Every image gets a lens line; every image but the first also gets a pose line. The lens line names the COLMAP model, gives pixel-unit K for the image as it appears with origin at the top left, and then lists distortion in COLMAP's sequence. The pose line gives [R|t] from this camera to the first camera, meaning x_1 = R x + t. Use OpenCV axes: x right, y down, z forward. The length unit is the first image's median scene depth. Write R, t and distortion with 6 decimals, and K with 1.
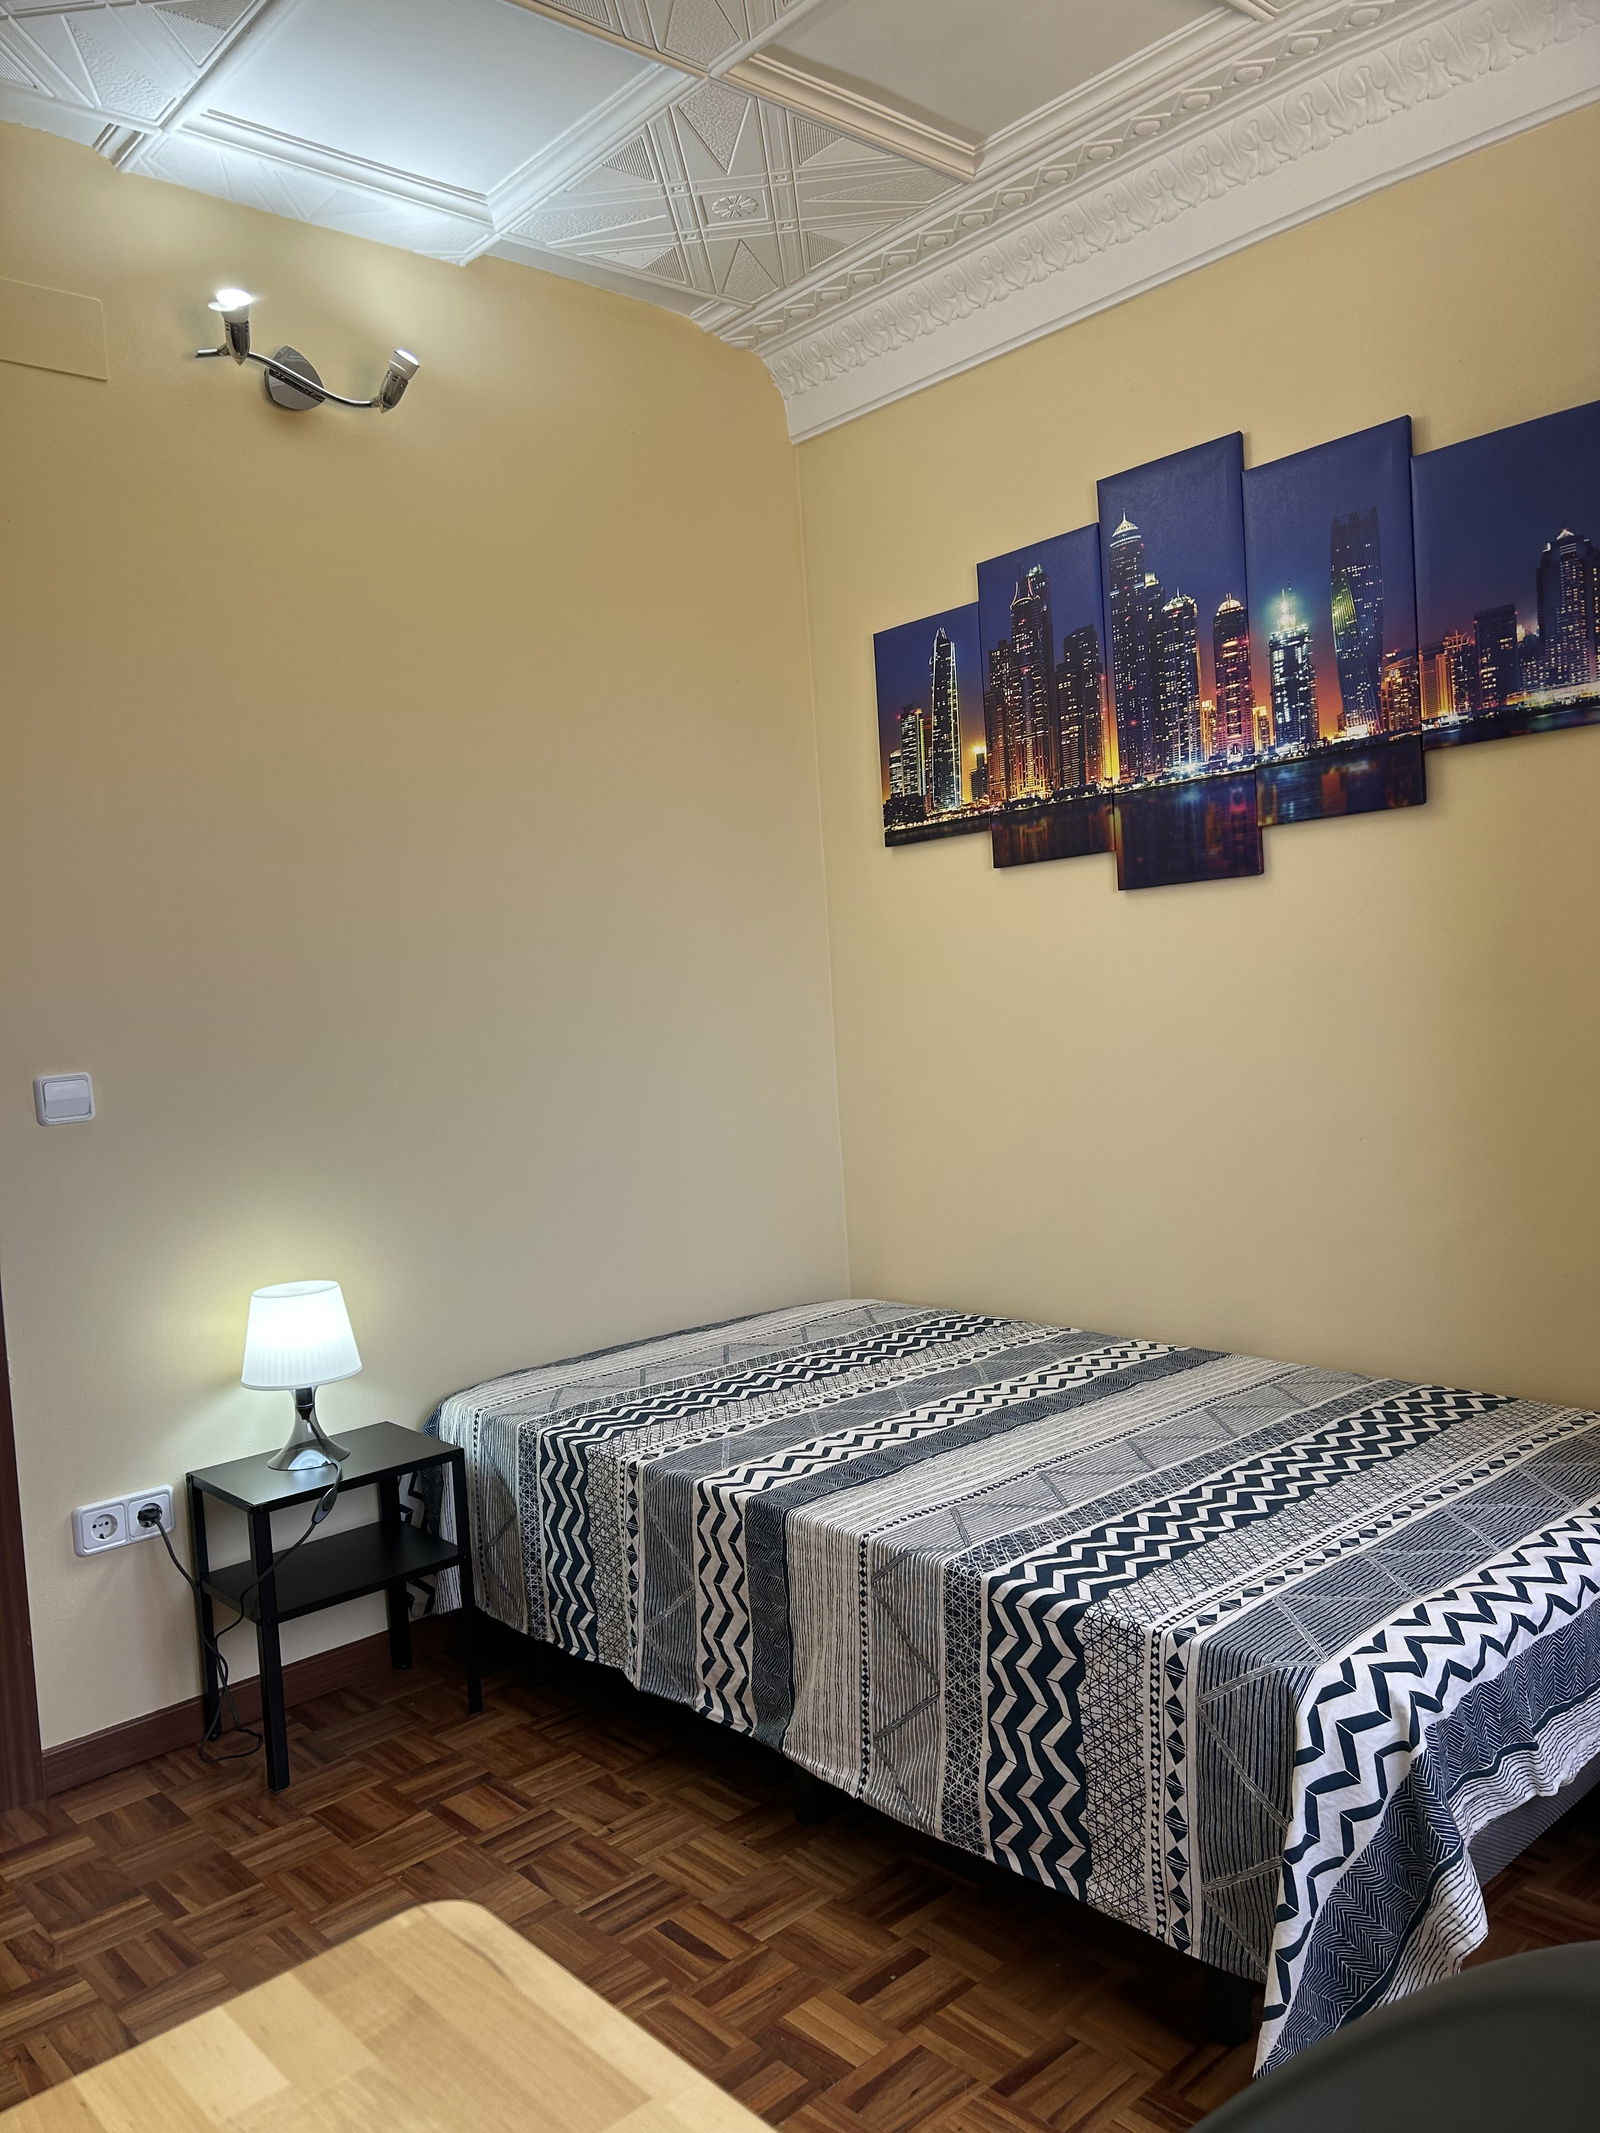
lens RADIAL K [[1601.6, 0, 796.2], [0, 1601.6, 1072.9], [0, 0, 1]] dist [0.038880, -0.027939]
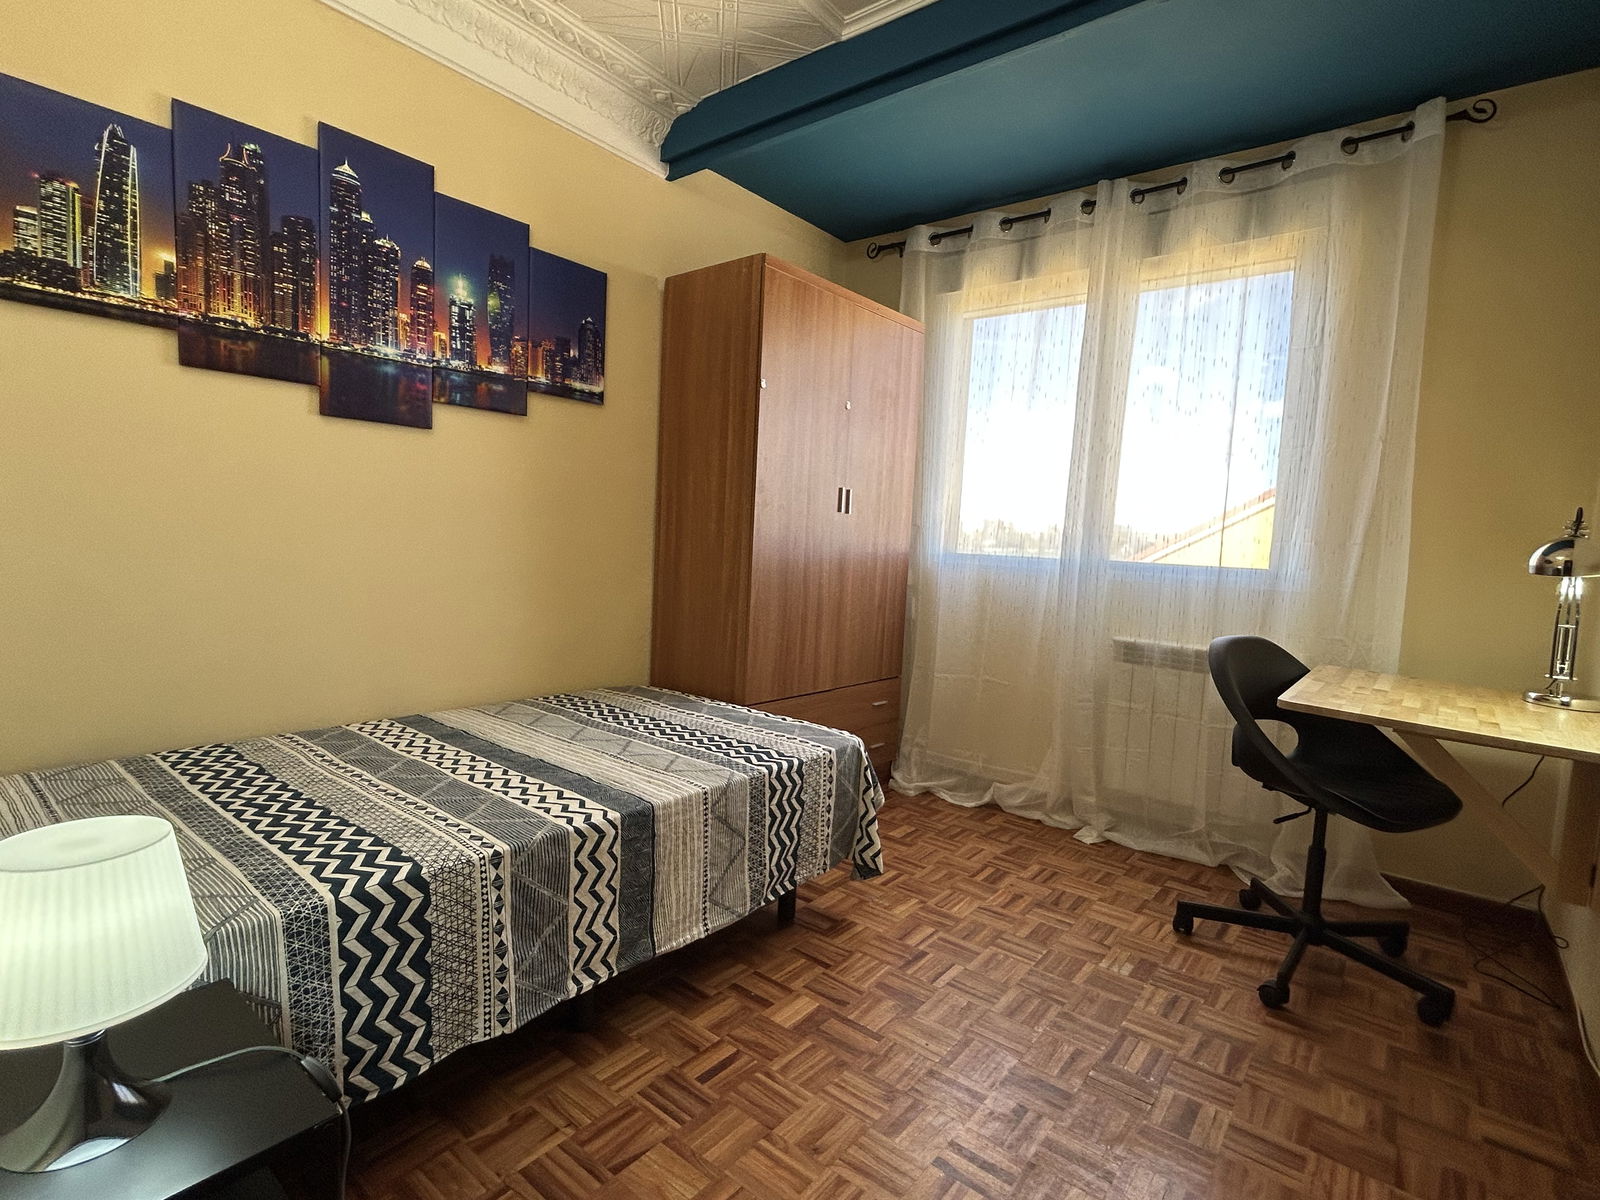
lens RADIAL K [[790.4, 0, 797.0], [0, 790.4, 597.0], [0, 0, 1]] dist [-0.012336, 0.011346]
pose [[-0.165815, -0.019958, 0.985955, -0.631681], [0.017698, 0.999574, 0.023210, 0.044122], [-0.985998, 0.021298, -0.165391, 0.789903]]
